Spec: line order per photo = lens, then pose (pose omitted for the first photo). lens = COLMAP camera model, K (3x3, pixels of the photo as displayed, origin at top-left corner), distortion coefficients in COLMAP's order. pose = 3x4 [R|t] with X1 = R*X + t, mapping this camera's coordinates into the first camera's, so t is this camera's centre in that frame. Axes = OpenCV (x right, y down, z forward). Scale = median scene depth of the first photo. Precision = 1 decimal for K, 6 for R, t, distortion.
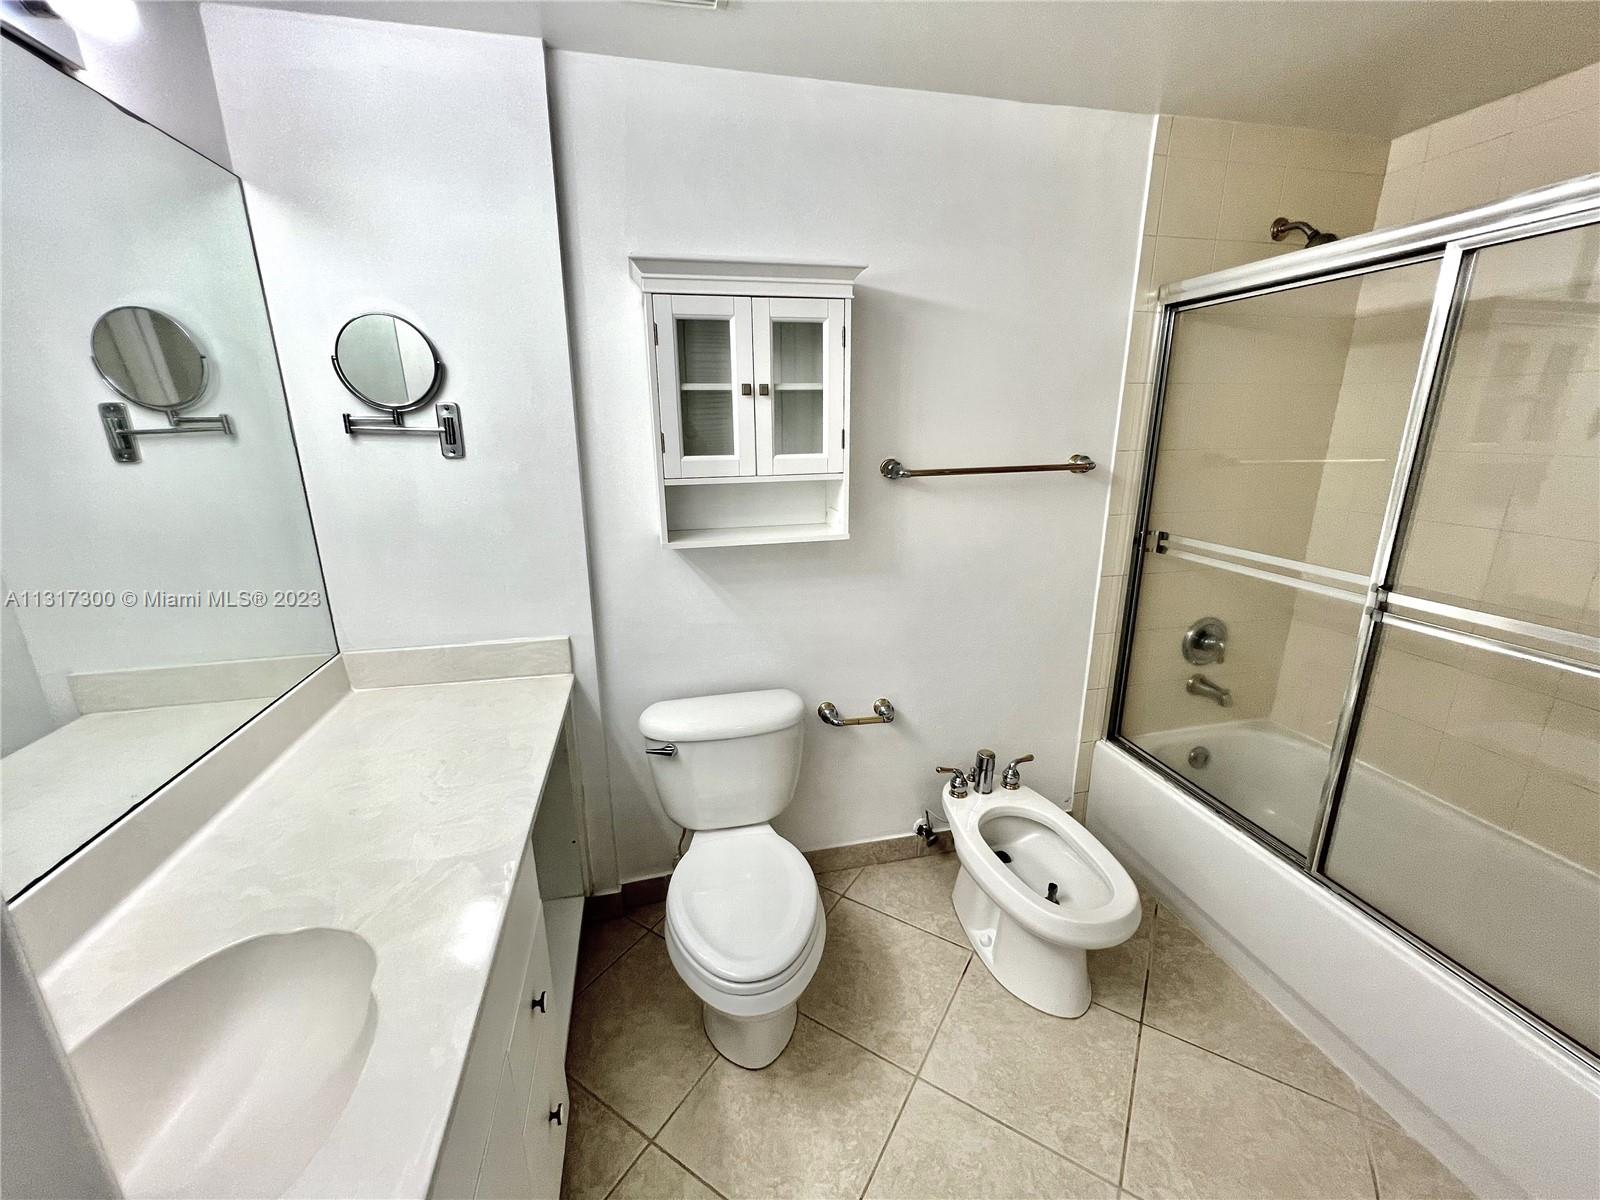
lens RADIAL K [[642.9, 0, 798.8], [0, 642.9, 597.0], [0, 0, 1]] dist [0.001028, 0.000452]
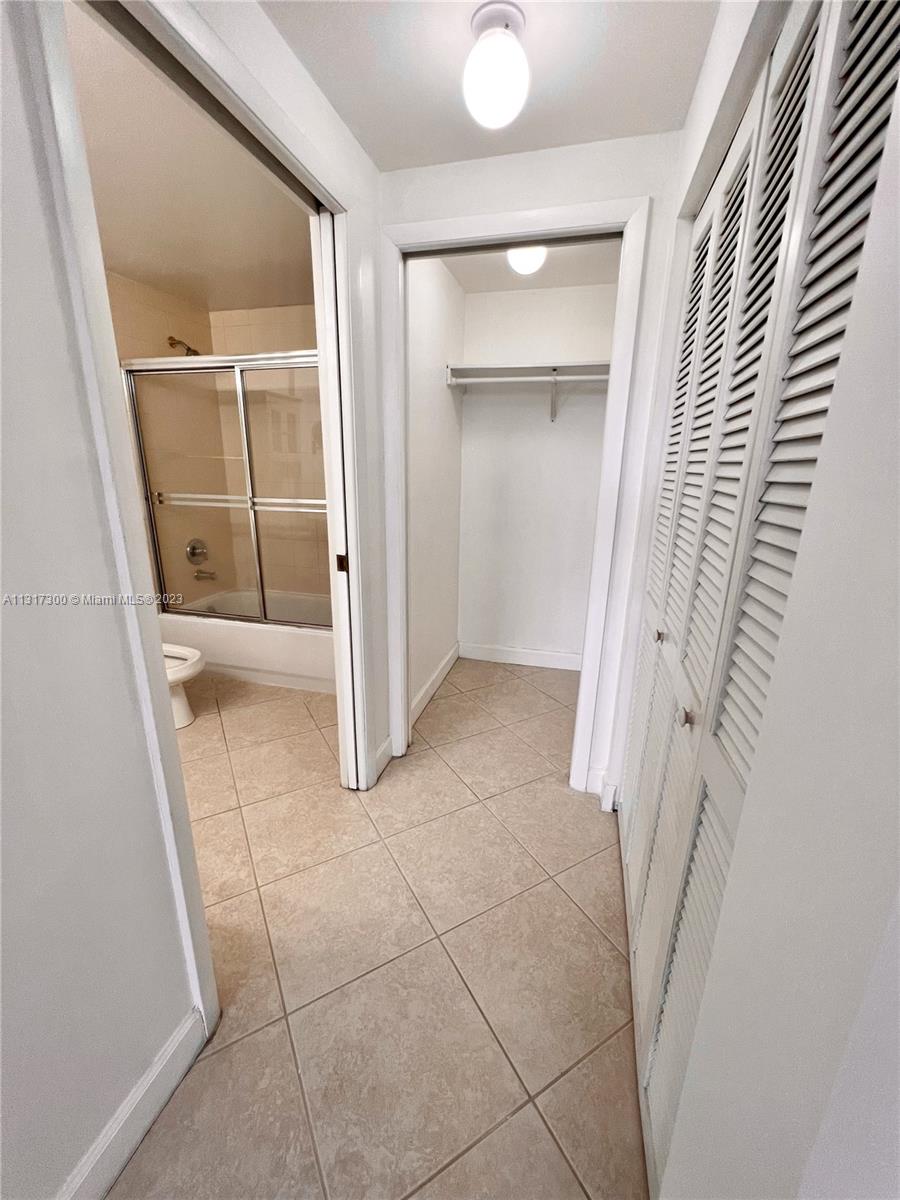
lens RADIAL K [[482.2, 0, 454.0], [0, 482.2, 594.0], [0, 0, 1]] dist [0.001028, 0.000452]
pose [[0.465377, -0.218049, 0.857834, -0.333026], [0.217784, 0.967594, 0.127801, 0.207042], [-0.857901, 0.127347, 0.497784, -0.438862]]
